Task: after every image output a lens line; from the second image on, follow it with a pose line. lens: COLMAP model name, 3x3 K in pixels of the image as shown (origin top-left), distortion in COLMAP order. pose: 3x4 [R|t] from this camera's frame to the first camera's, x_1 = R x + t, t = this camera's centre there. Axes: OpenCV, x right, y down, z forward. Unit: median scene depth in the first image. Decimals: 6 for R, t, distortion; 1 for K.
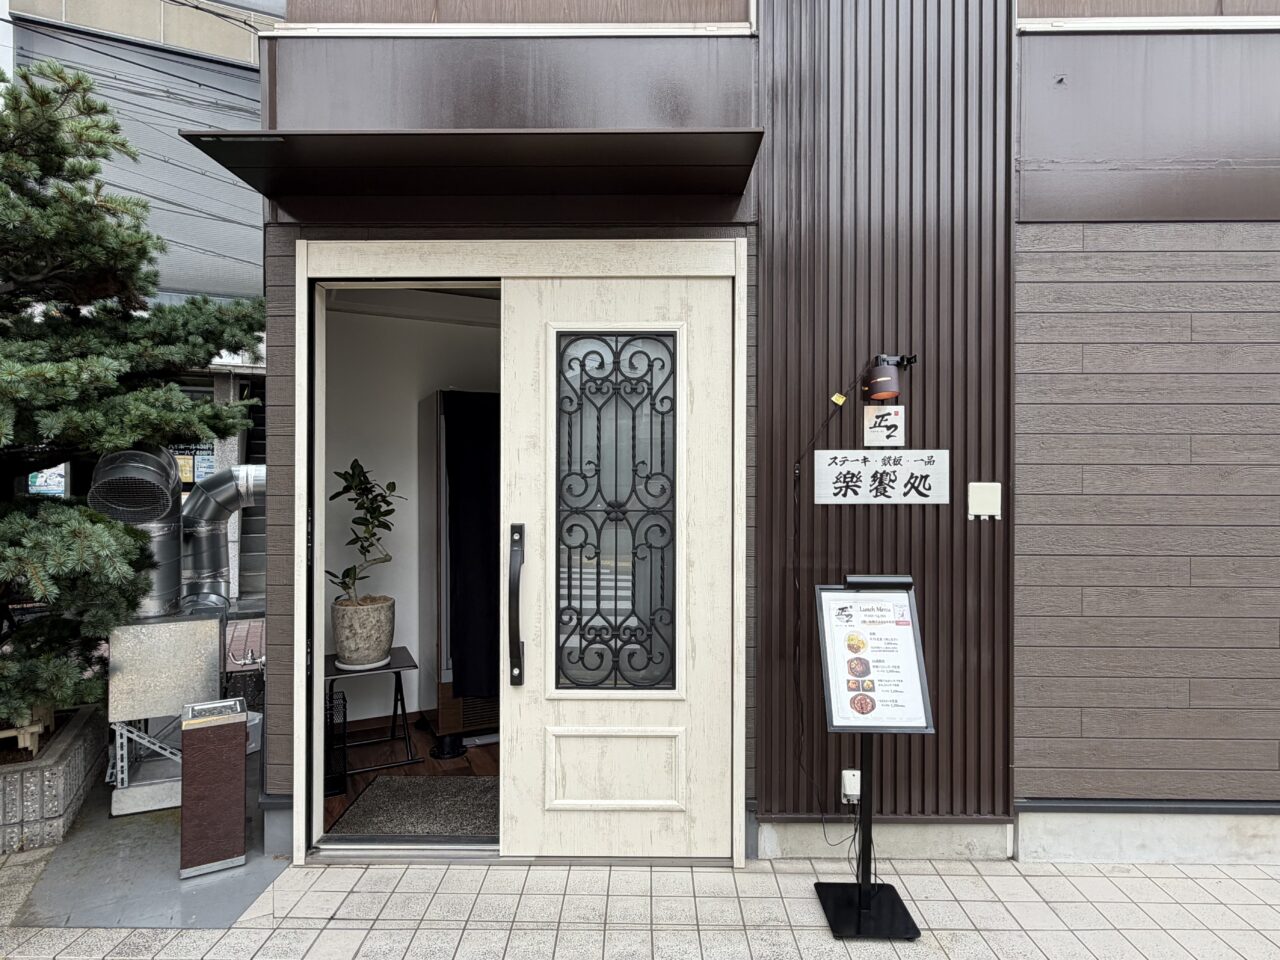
lens RADIAL K [[725.1, 0, 640.0], [0, 725.1, 480.0], [0, 0, 1]] dist [-0.000025, 0.001808]
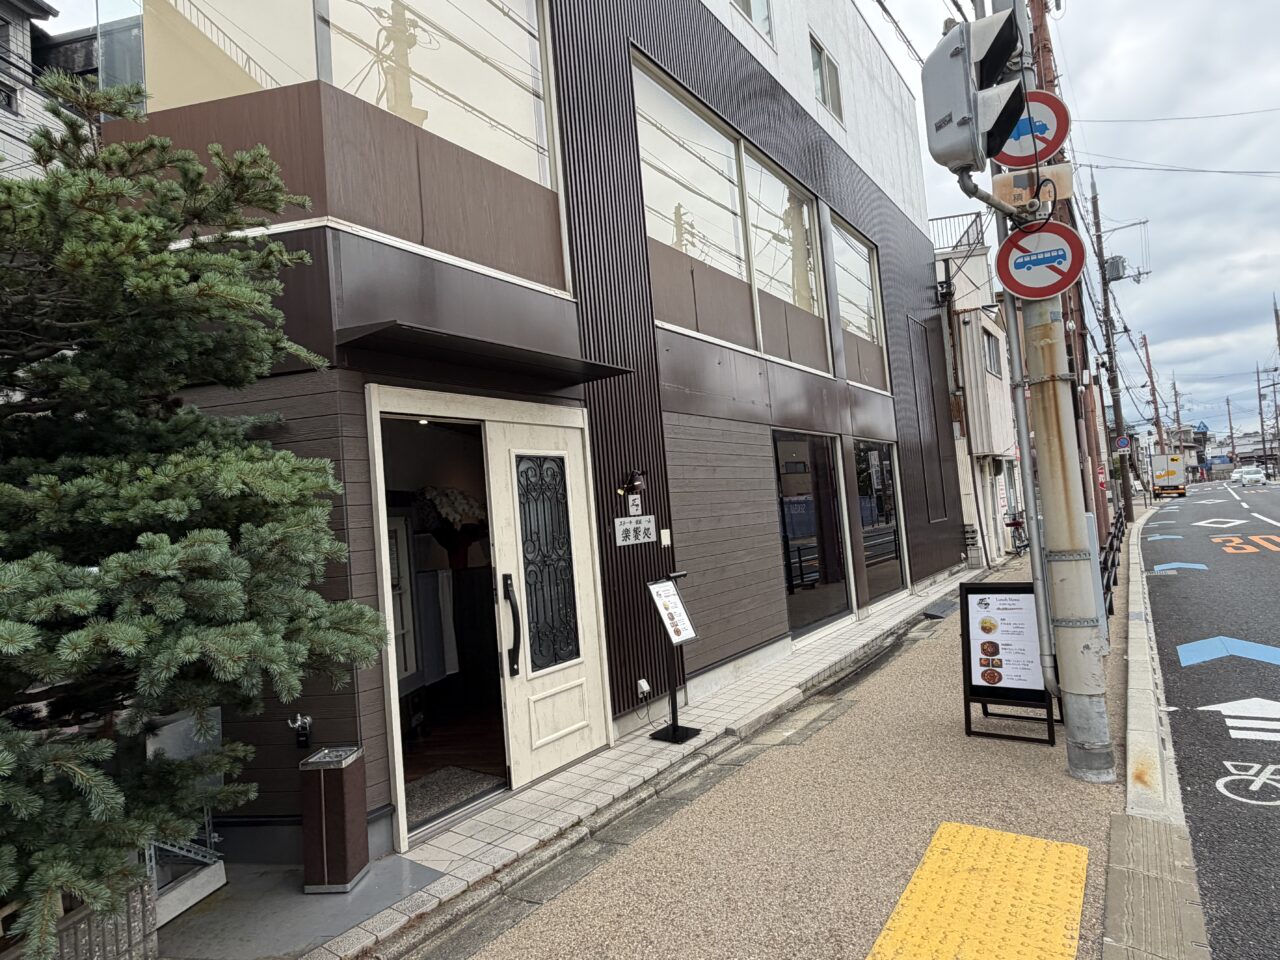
lens RADIAL K [[725.1, 0, 640.0], [0, 725.1, 480.0], [0, 0, 1]] dist [-0.000025, 0.001808]
pose [[0.568822, -0.006198, 0.822438, -1.319427], [0.085717, 0.994973, -0.051786, -0.037530], [-0.817982, 0.099954, 0.566493, -0.165775]]
